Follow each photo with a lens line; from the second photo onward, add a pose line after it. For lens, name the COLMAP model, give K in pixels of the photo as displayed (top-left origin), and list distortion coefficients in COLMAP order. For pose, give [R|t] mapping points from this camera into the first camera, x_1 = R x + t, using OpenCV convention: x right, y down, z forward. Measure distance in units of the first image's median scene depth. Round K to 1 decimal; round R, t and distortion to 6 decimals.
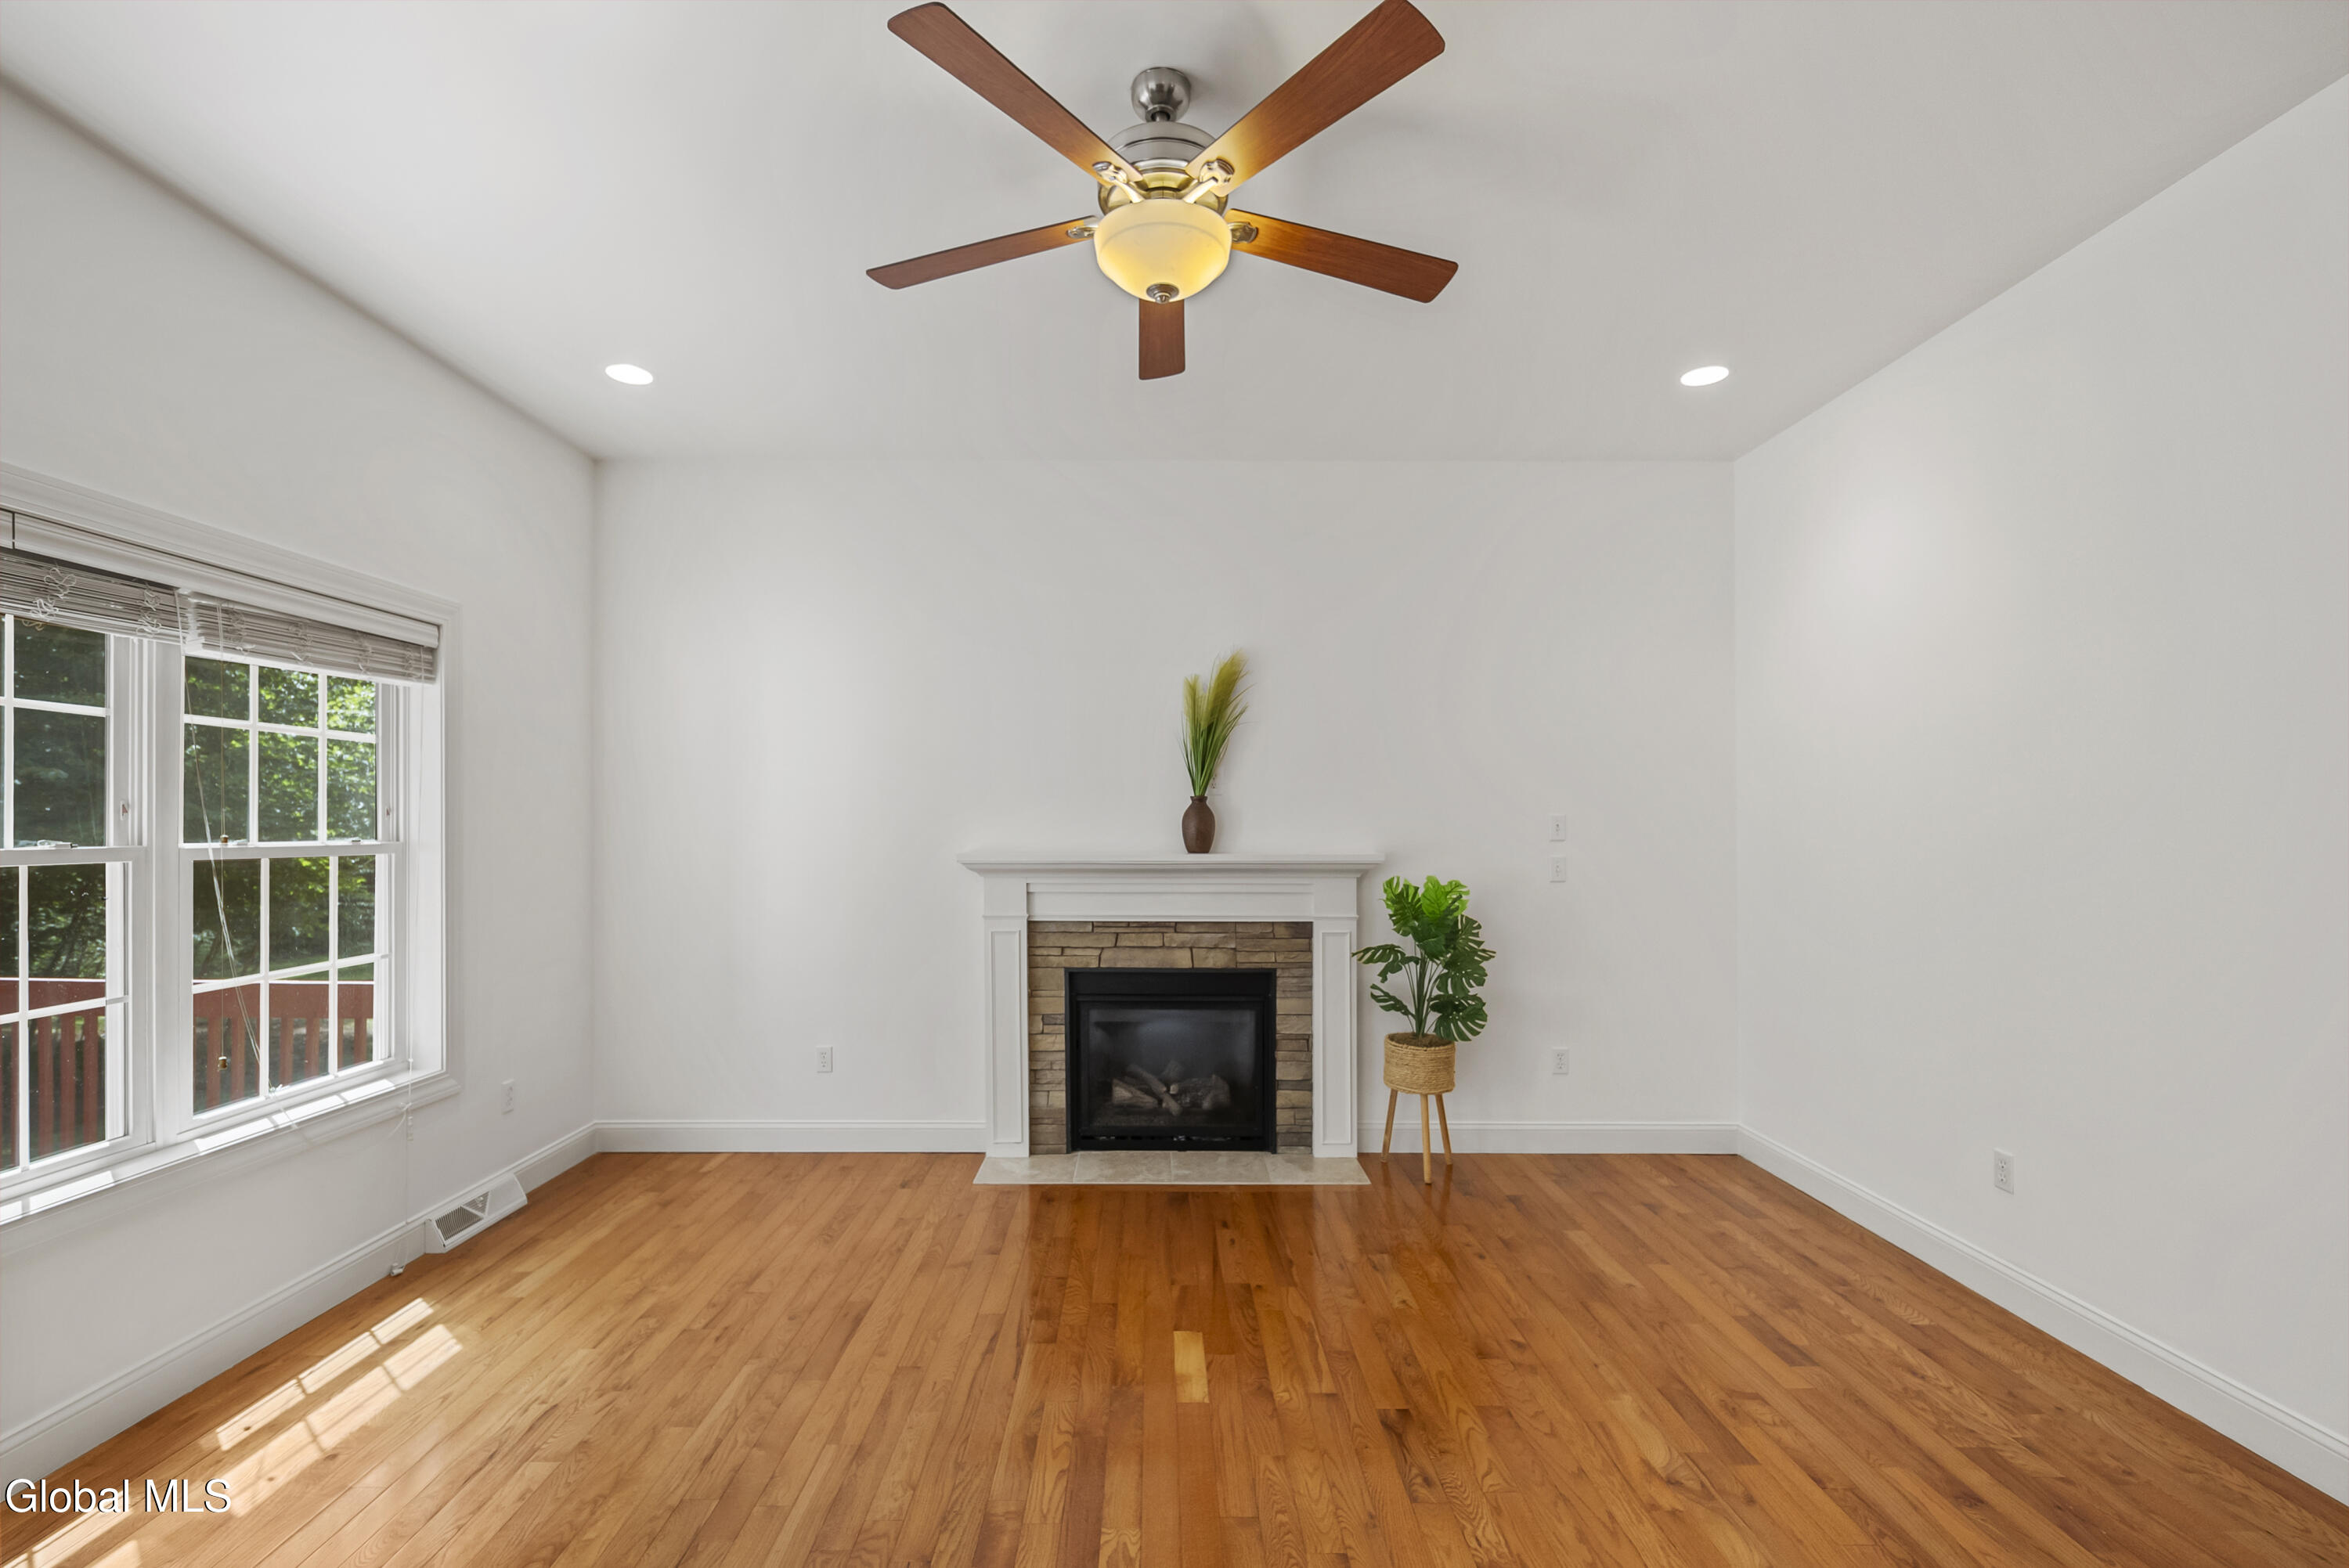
lens RADIAL K [[1045.7, 0, 1174.6], [0, 1045.7, 818.1], [0, 0, 1]] dist [0.006211, -0.003093]
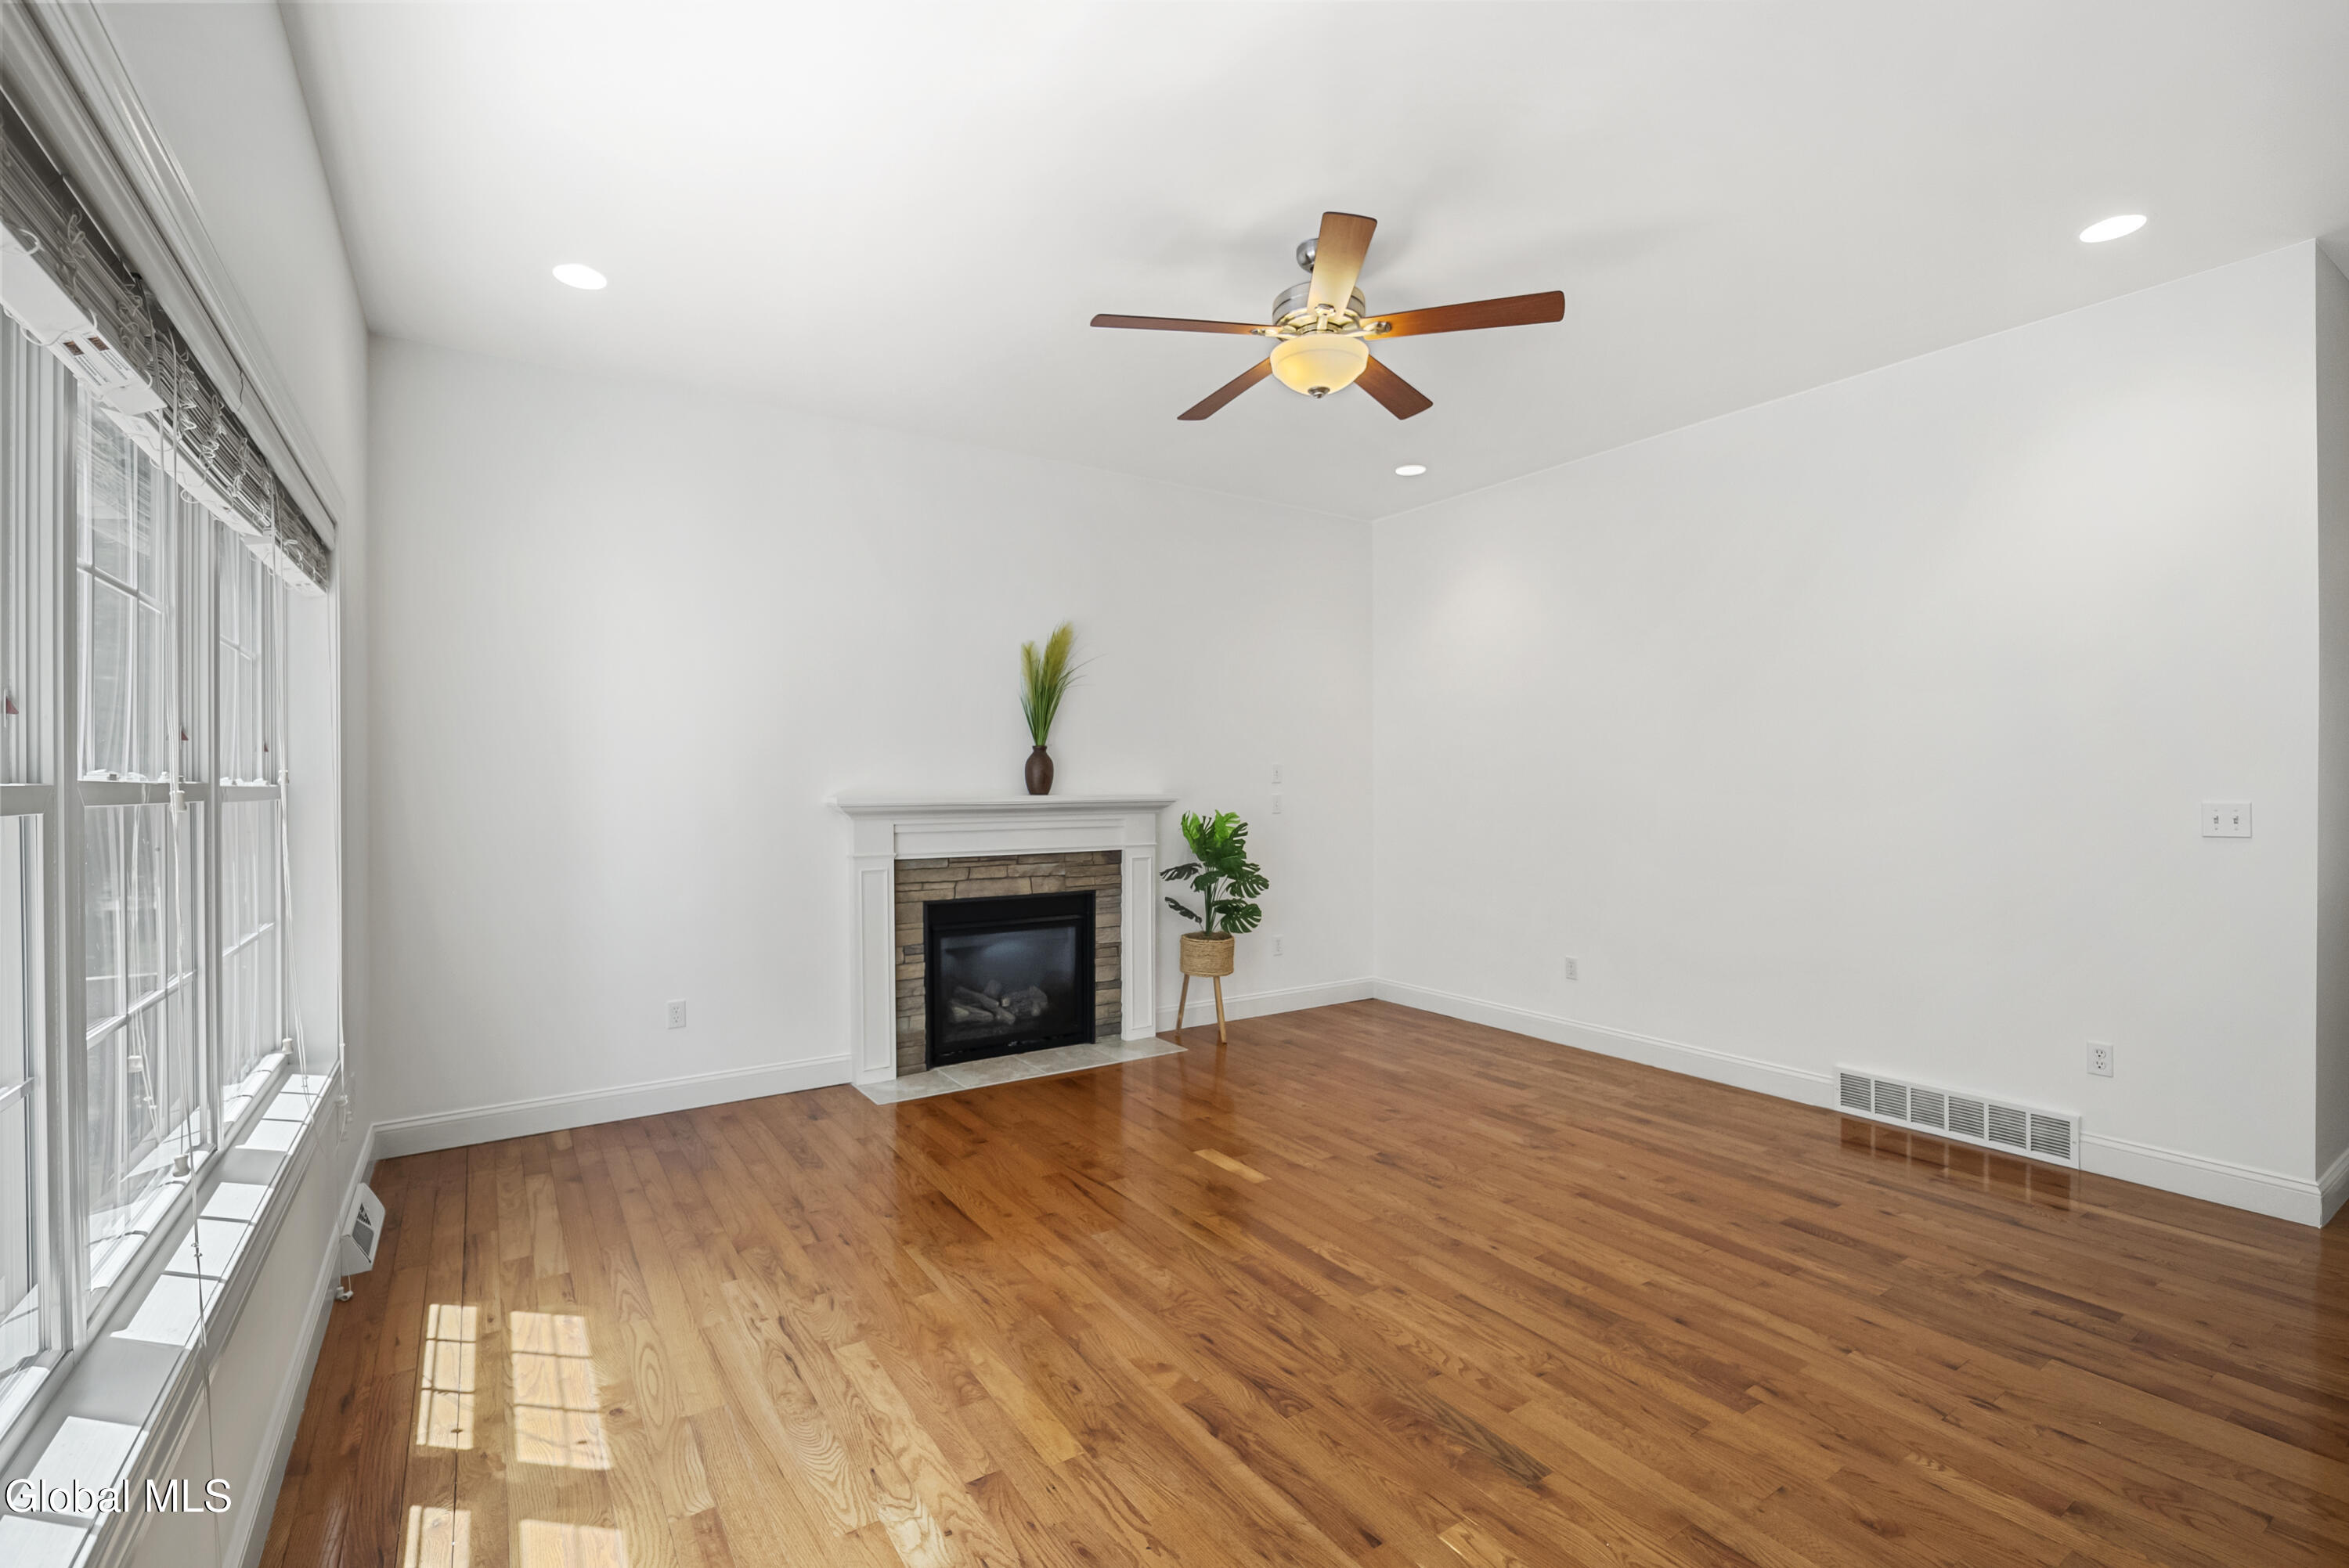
lens RADIAL K [[1045.7, 0, 1163.7], [0, 1045.7, 794.6], [0, 0, 1]] dist [0.006211, -0.003093]
pose [[0.833811, -0.011449, 0.551931, -0.507893], [0.001169, 0.999819, 0.018973, 0.011637], [-0.552048, -0.015175, 0.833674, -0.044706]]
